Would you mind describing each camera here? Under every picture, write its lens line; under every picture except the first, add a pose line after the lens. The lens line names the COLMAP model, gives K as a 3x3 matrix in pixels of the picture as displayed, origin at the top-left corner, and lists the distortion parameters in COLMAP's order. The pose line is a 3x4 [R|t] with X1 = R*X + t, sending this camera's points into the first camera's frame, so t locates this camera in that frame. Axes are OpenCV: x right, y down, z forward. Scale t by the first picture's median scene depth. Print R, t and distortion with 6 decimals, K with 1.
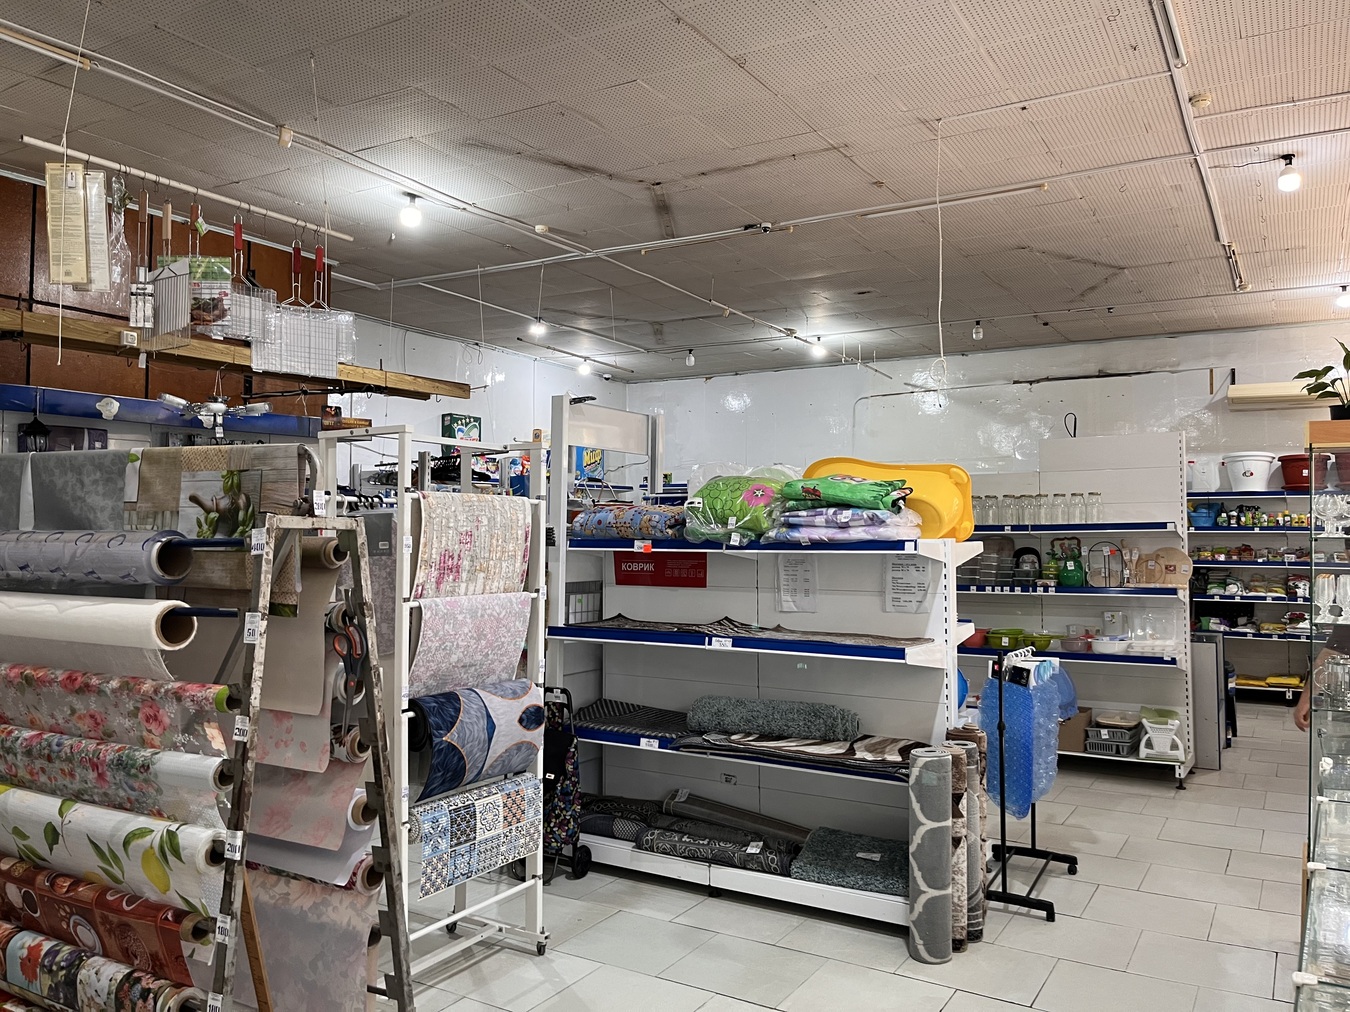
lens RADIAL K [[1031.5, 0, 678.7], [0, 1031.5, 505.8], [0, 0, 1]] dist [0.078840, -0.128800]
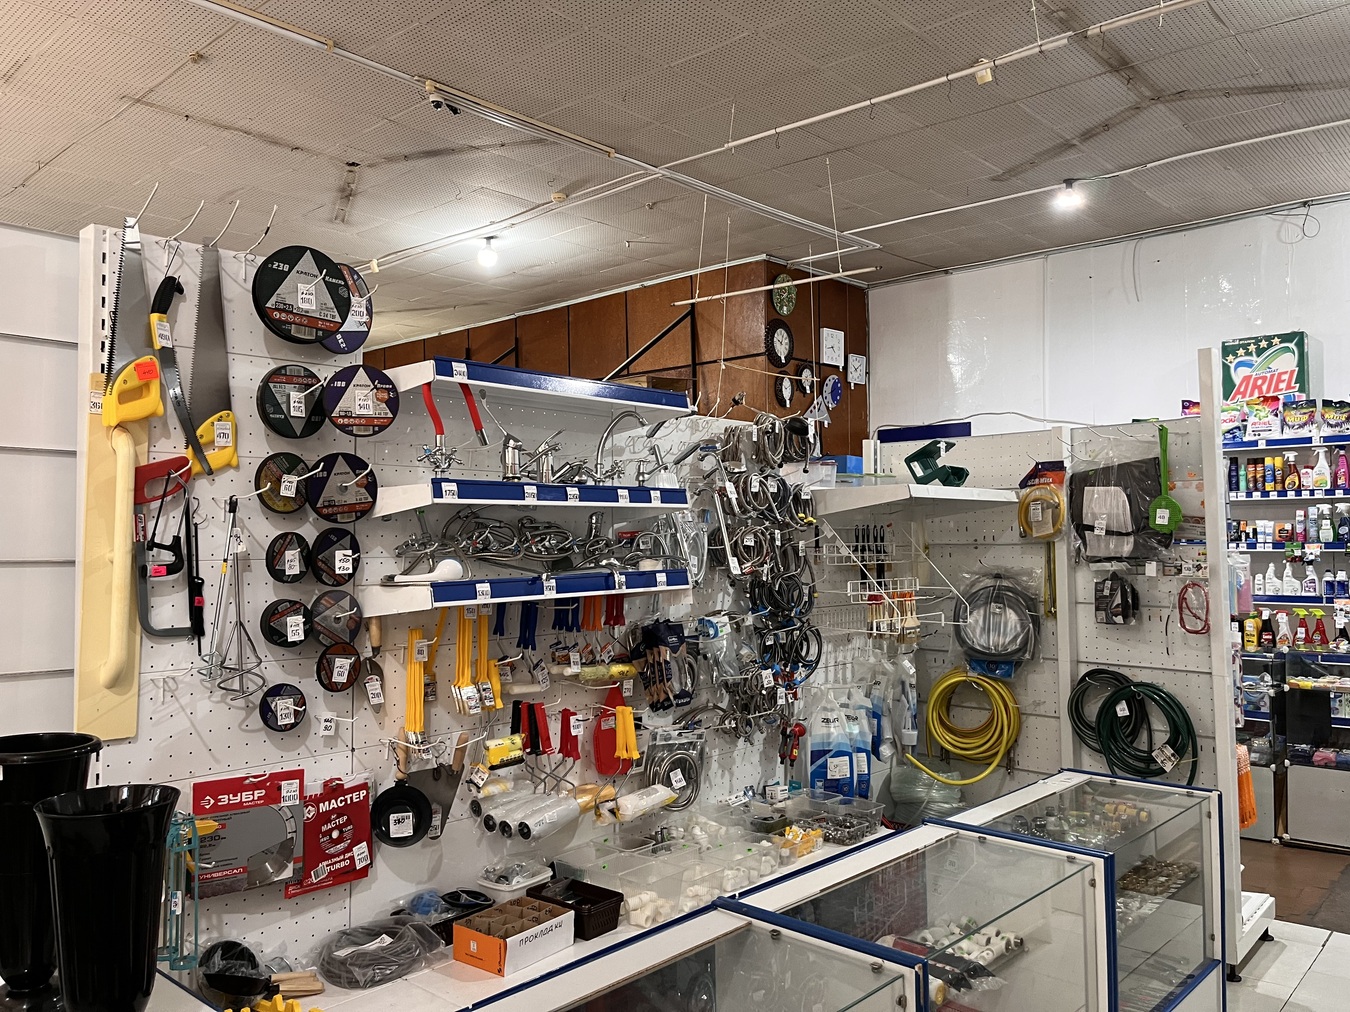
lens RADIAL K [[1026.9, 0, 671.4], [0, 1026.9, 500.2], [0, 0, 1]] dist [0.065794, -0.093001]
pose [[-0.199469, -0.043994, -0.978916, 0.987905], [0.022546, 0.998521, -0.049469, 0.065523], [0.979645, -0.031938, -0.198182, 1.711542]]
